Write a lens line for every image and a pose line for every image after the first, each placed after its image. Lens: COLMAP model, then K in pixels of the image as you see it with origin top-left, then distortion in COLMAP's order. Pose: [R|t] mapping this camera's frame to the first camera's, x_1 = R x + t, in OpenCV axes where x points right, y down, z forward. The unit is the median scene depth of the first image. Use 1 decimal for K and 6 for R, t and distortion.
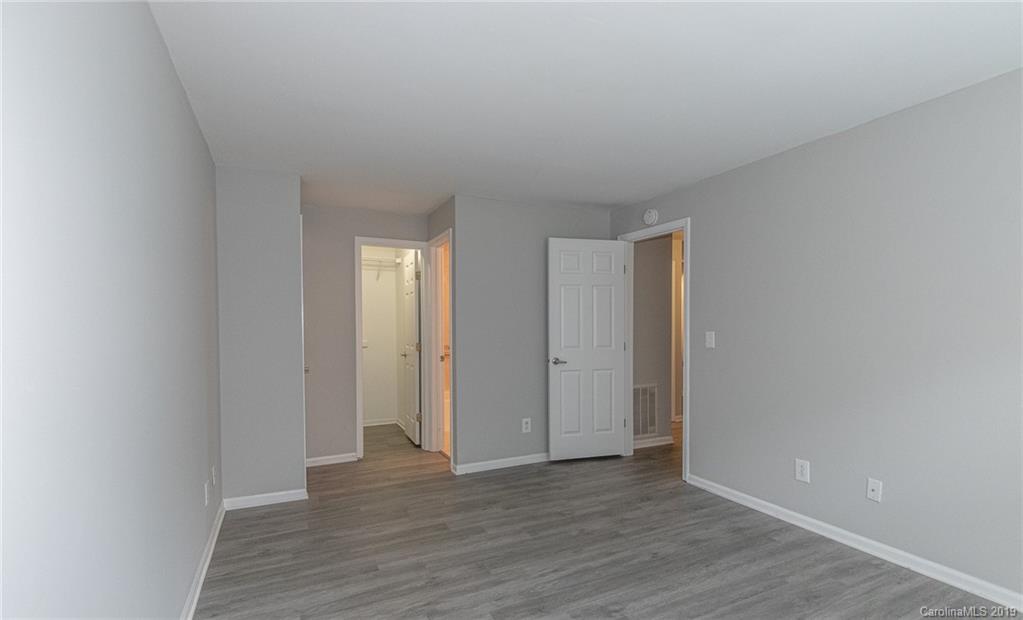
lens RADIAL K [[478.8, 0, 507.8], [0, 478.8, 325.9], [0, 0, 1]] dist [0.004234, -0.003777]
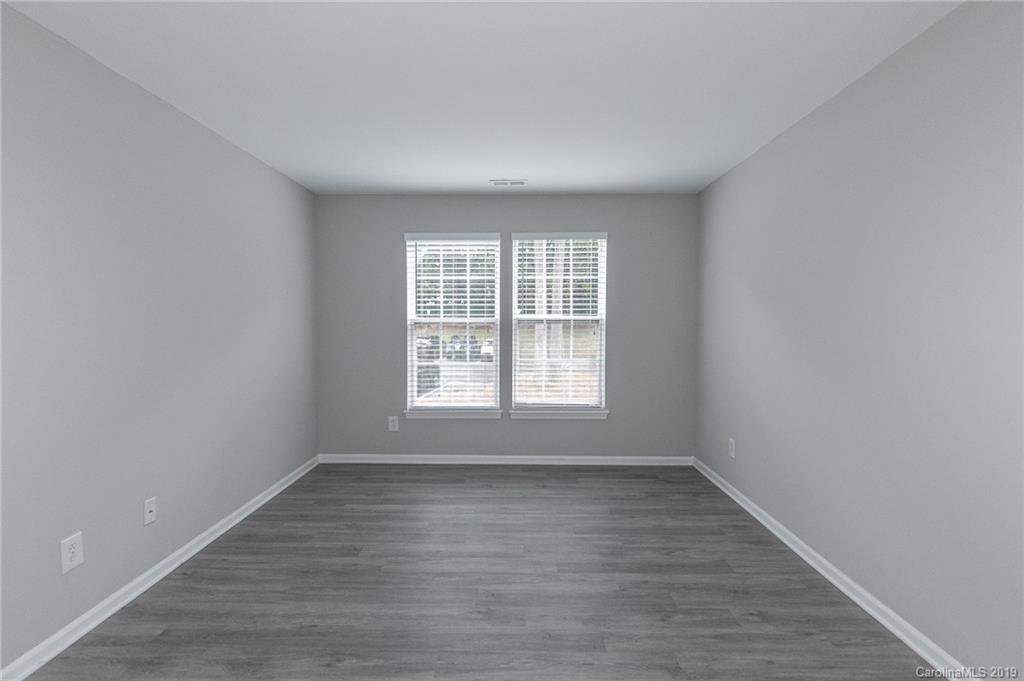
lens RADIAL K [[479.1, 0, 507.0], [0, 479.1, 332.6], [0, 0, 1]] dist [0.007285, -0.005108]
pose [[-0.893827, -0.007622, 0.448348, -0.189058], [0.007391, 0.999469, 0.031724, -0.004928], [-0.448352, 0.031670, -0.893296, 1.325686]]
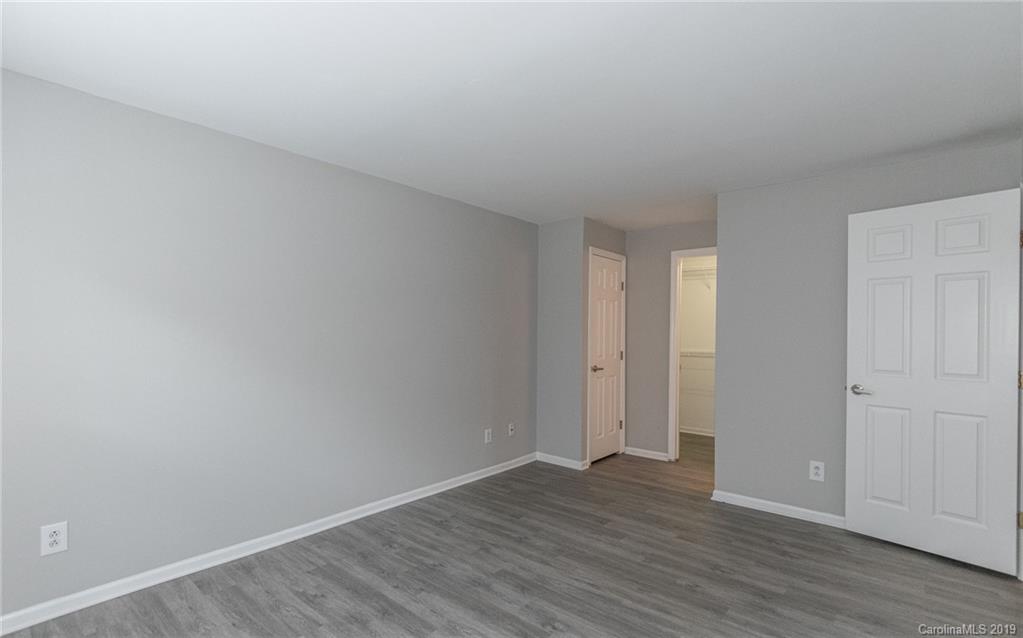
lens RADIAL K [[475.8, 0, 510.8], [0, 475.8, 329.7], [0, 0, 1]] dist [0.004653, -0.001595]
pose [[0.405049, 0.004338, -0.914285, 0.778336], [-0.016741, 0.999856, -0.002673, -0.006290], [0.914142, 0.016389, 0.405063, 0.372721]]
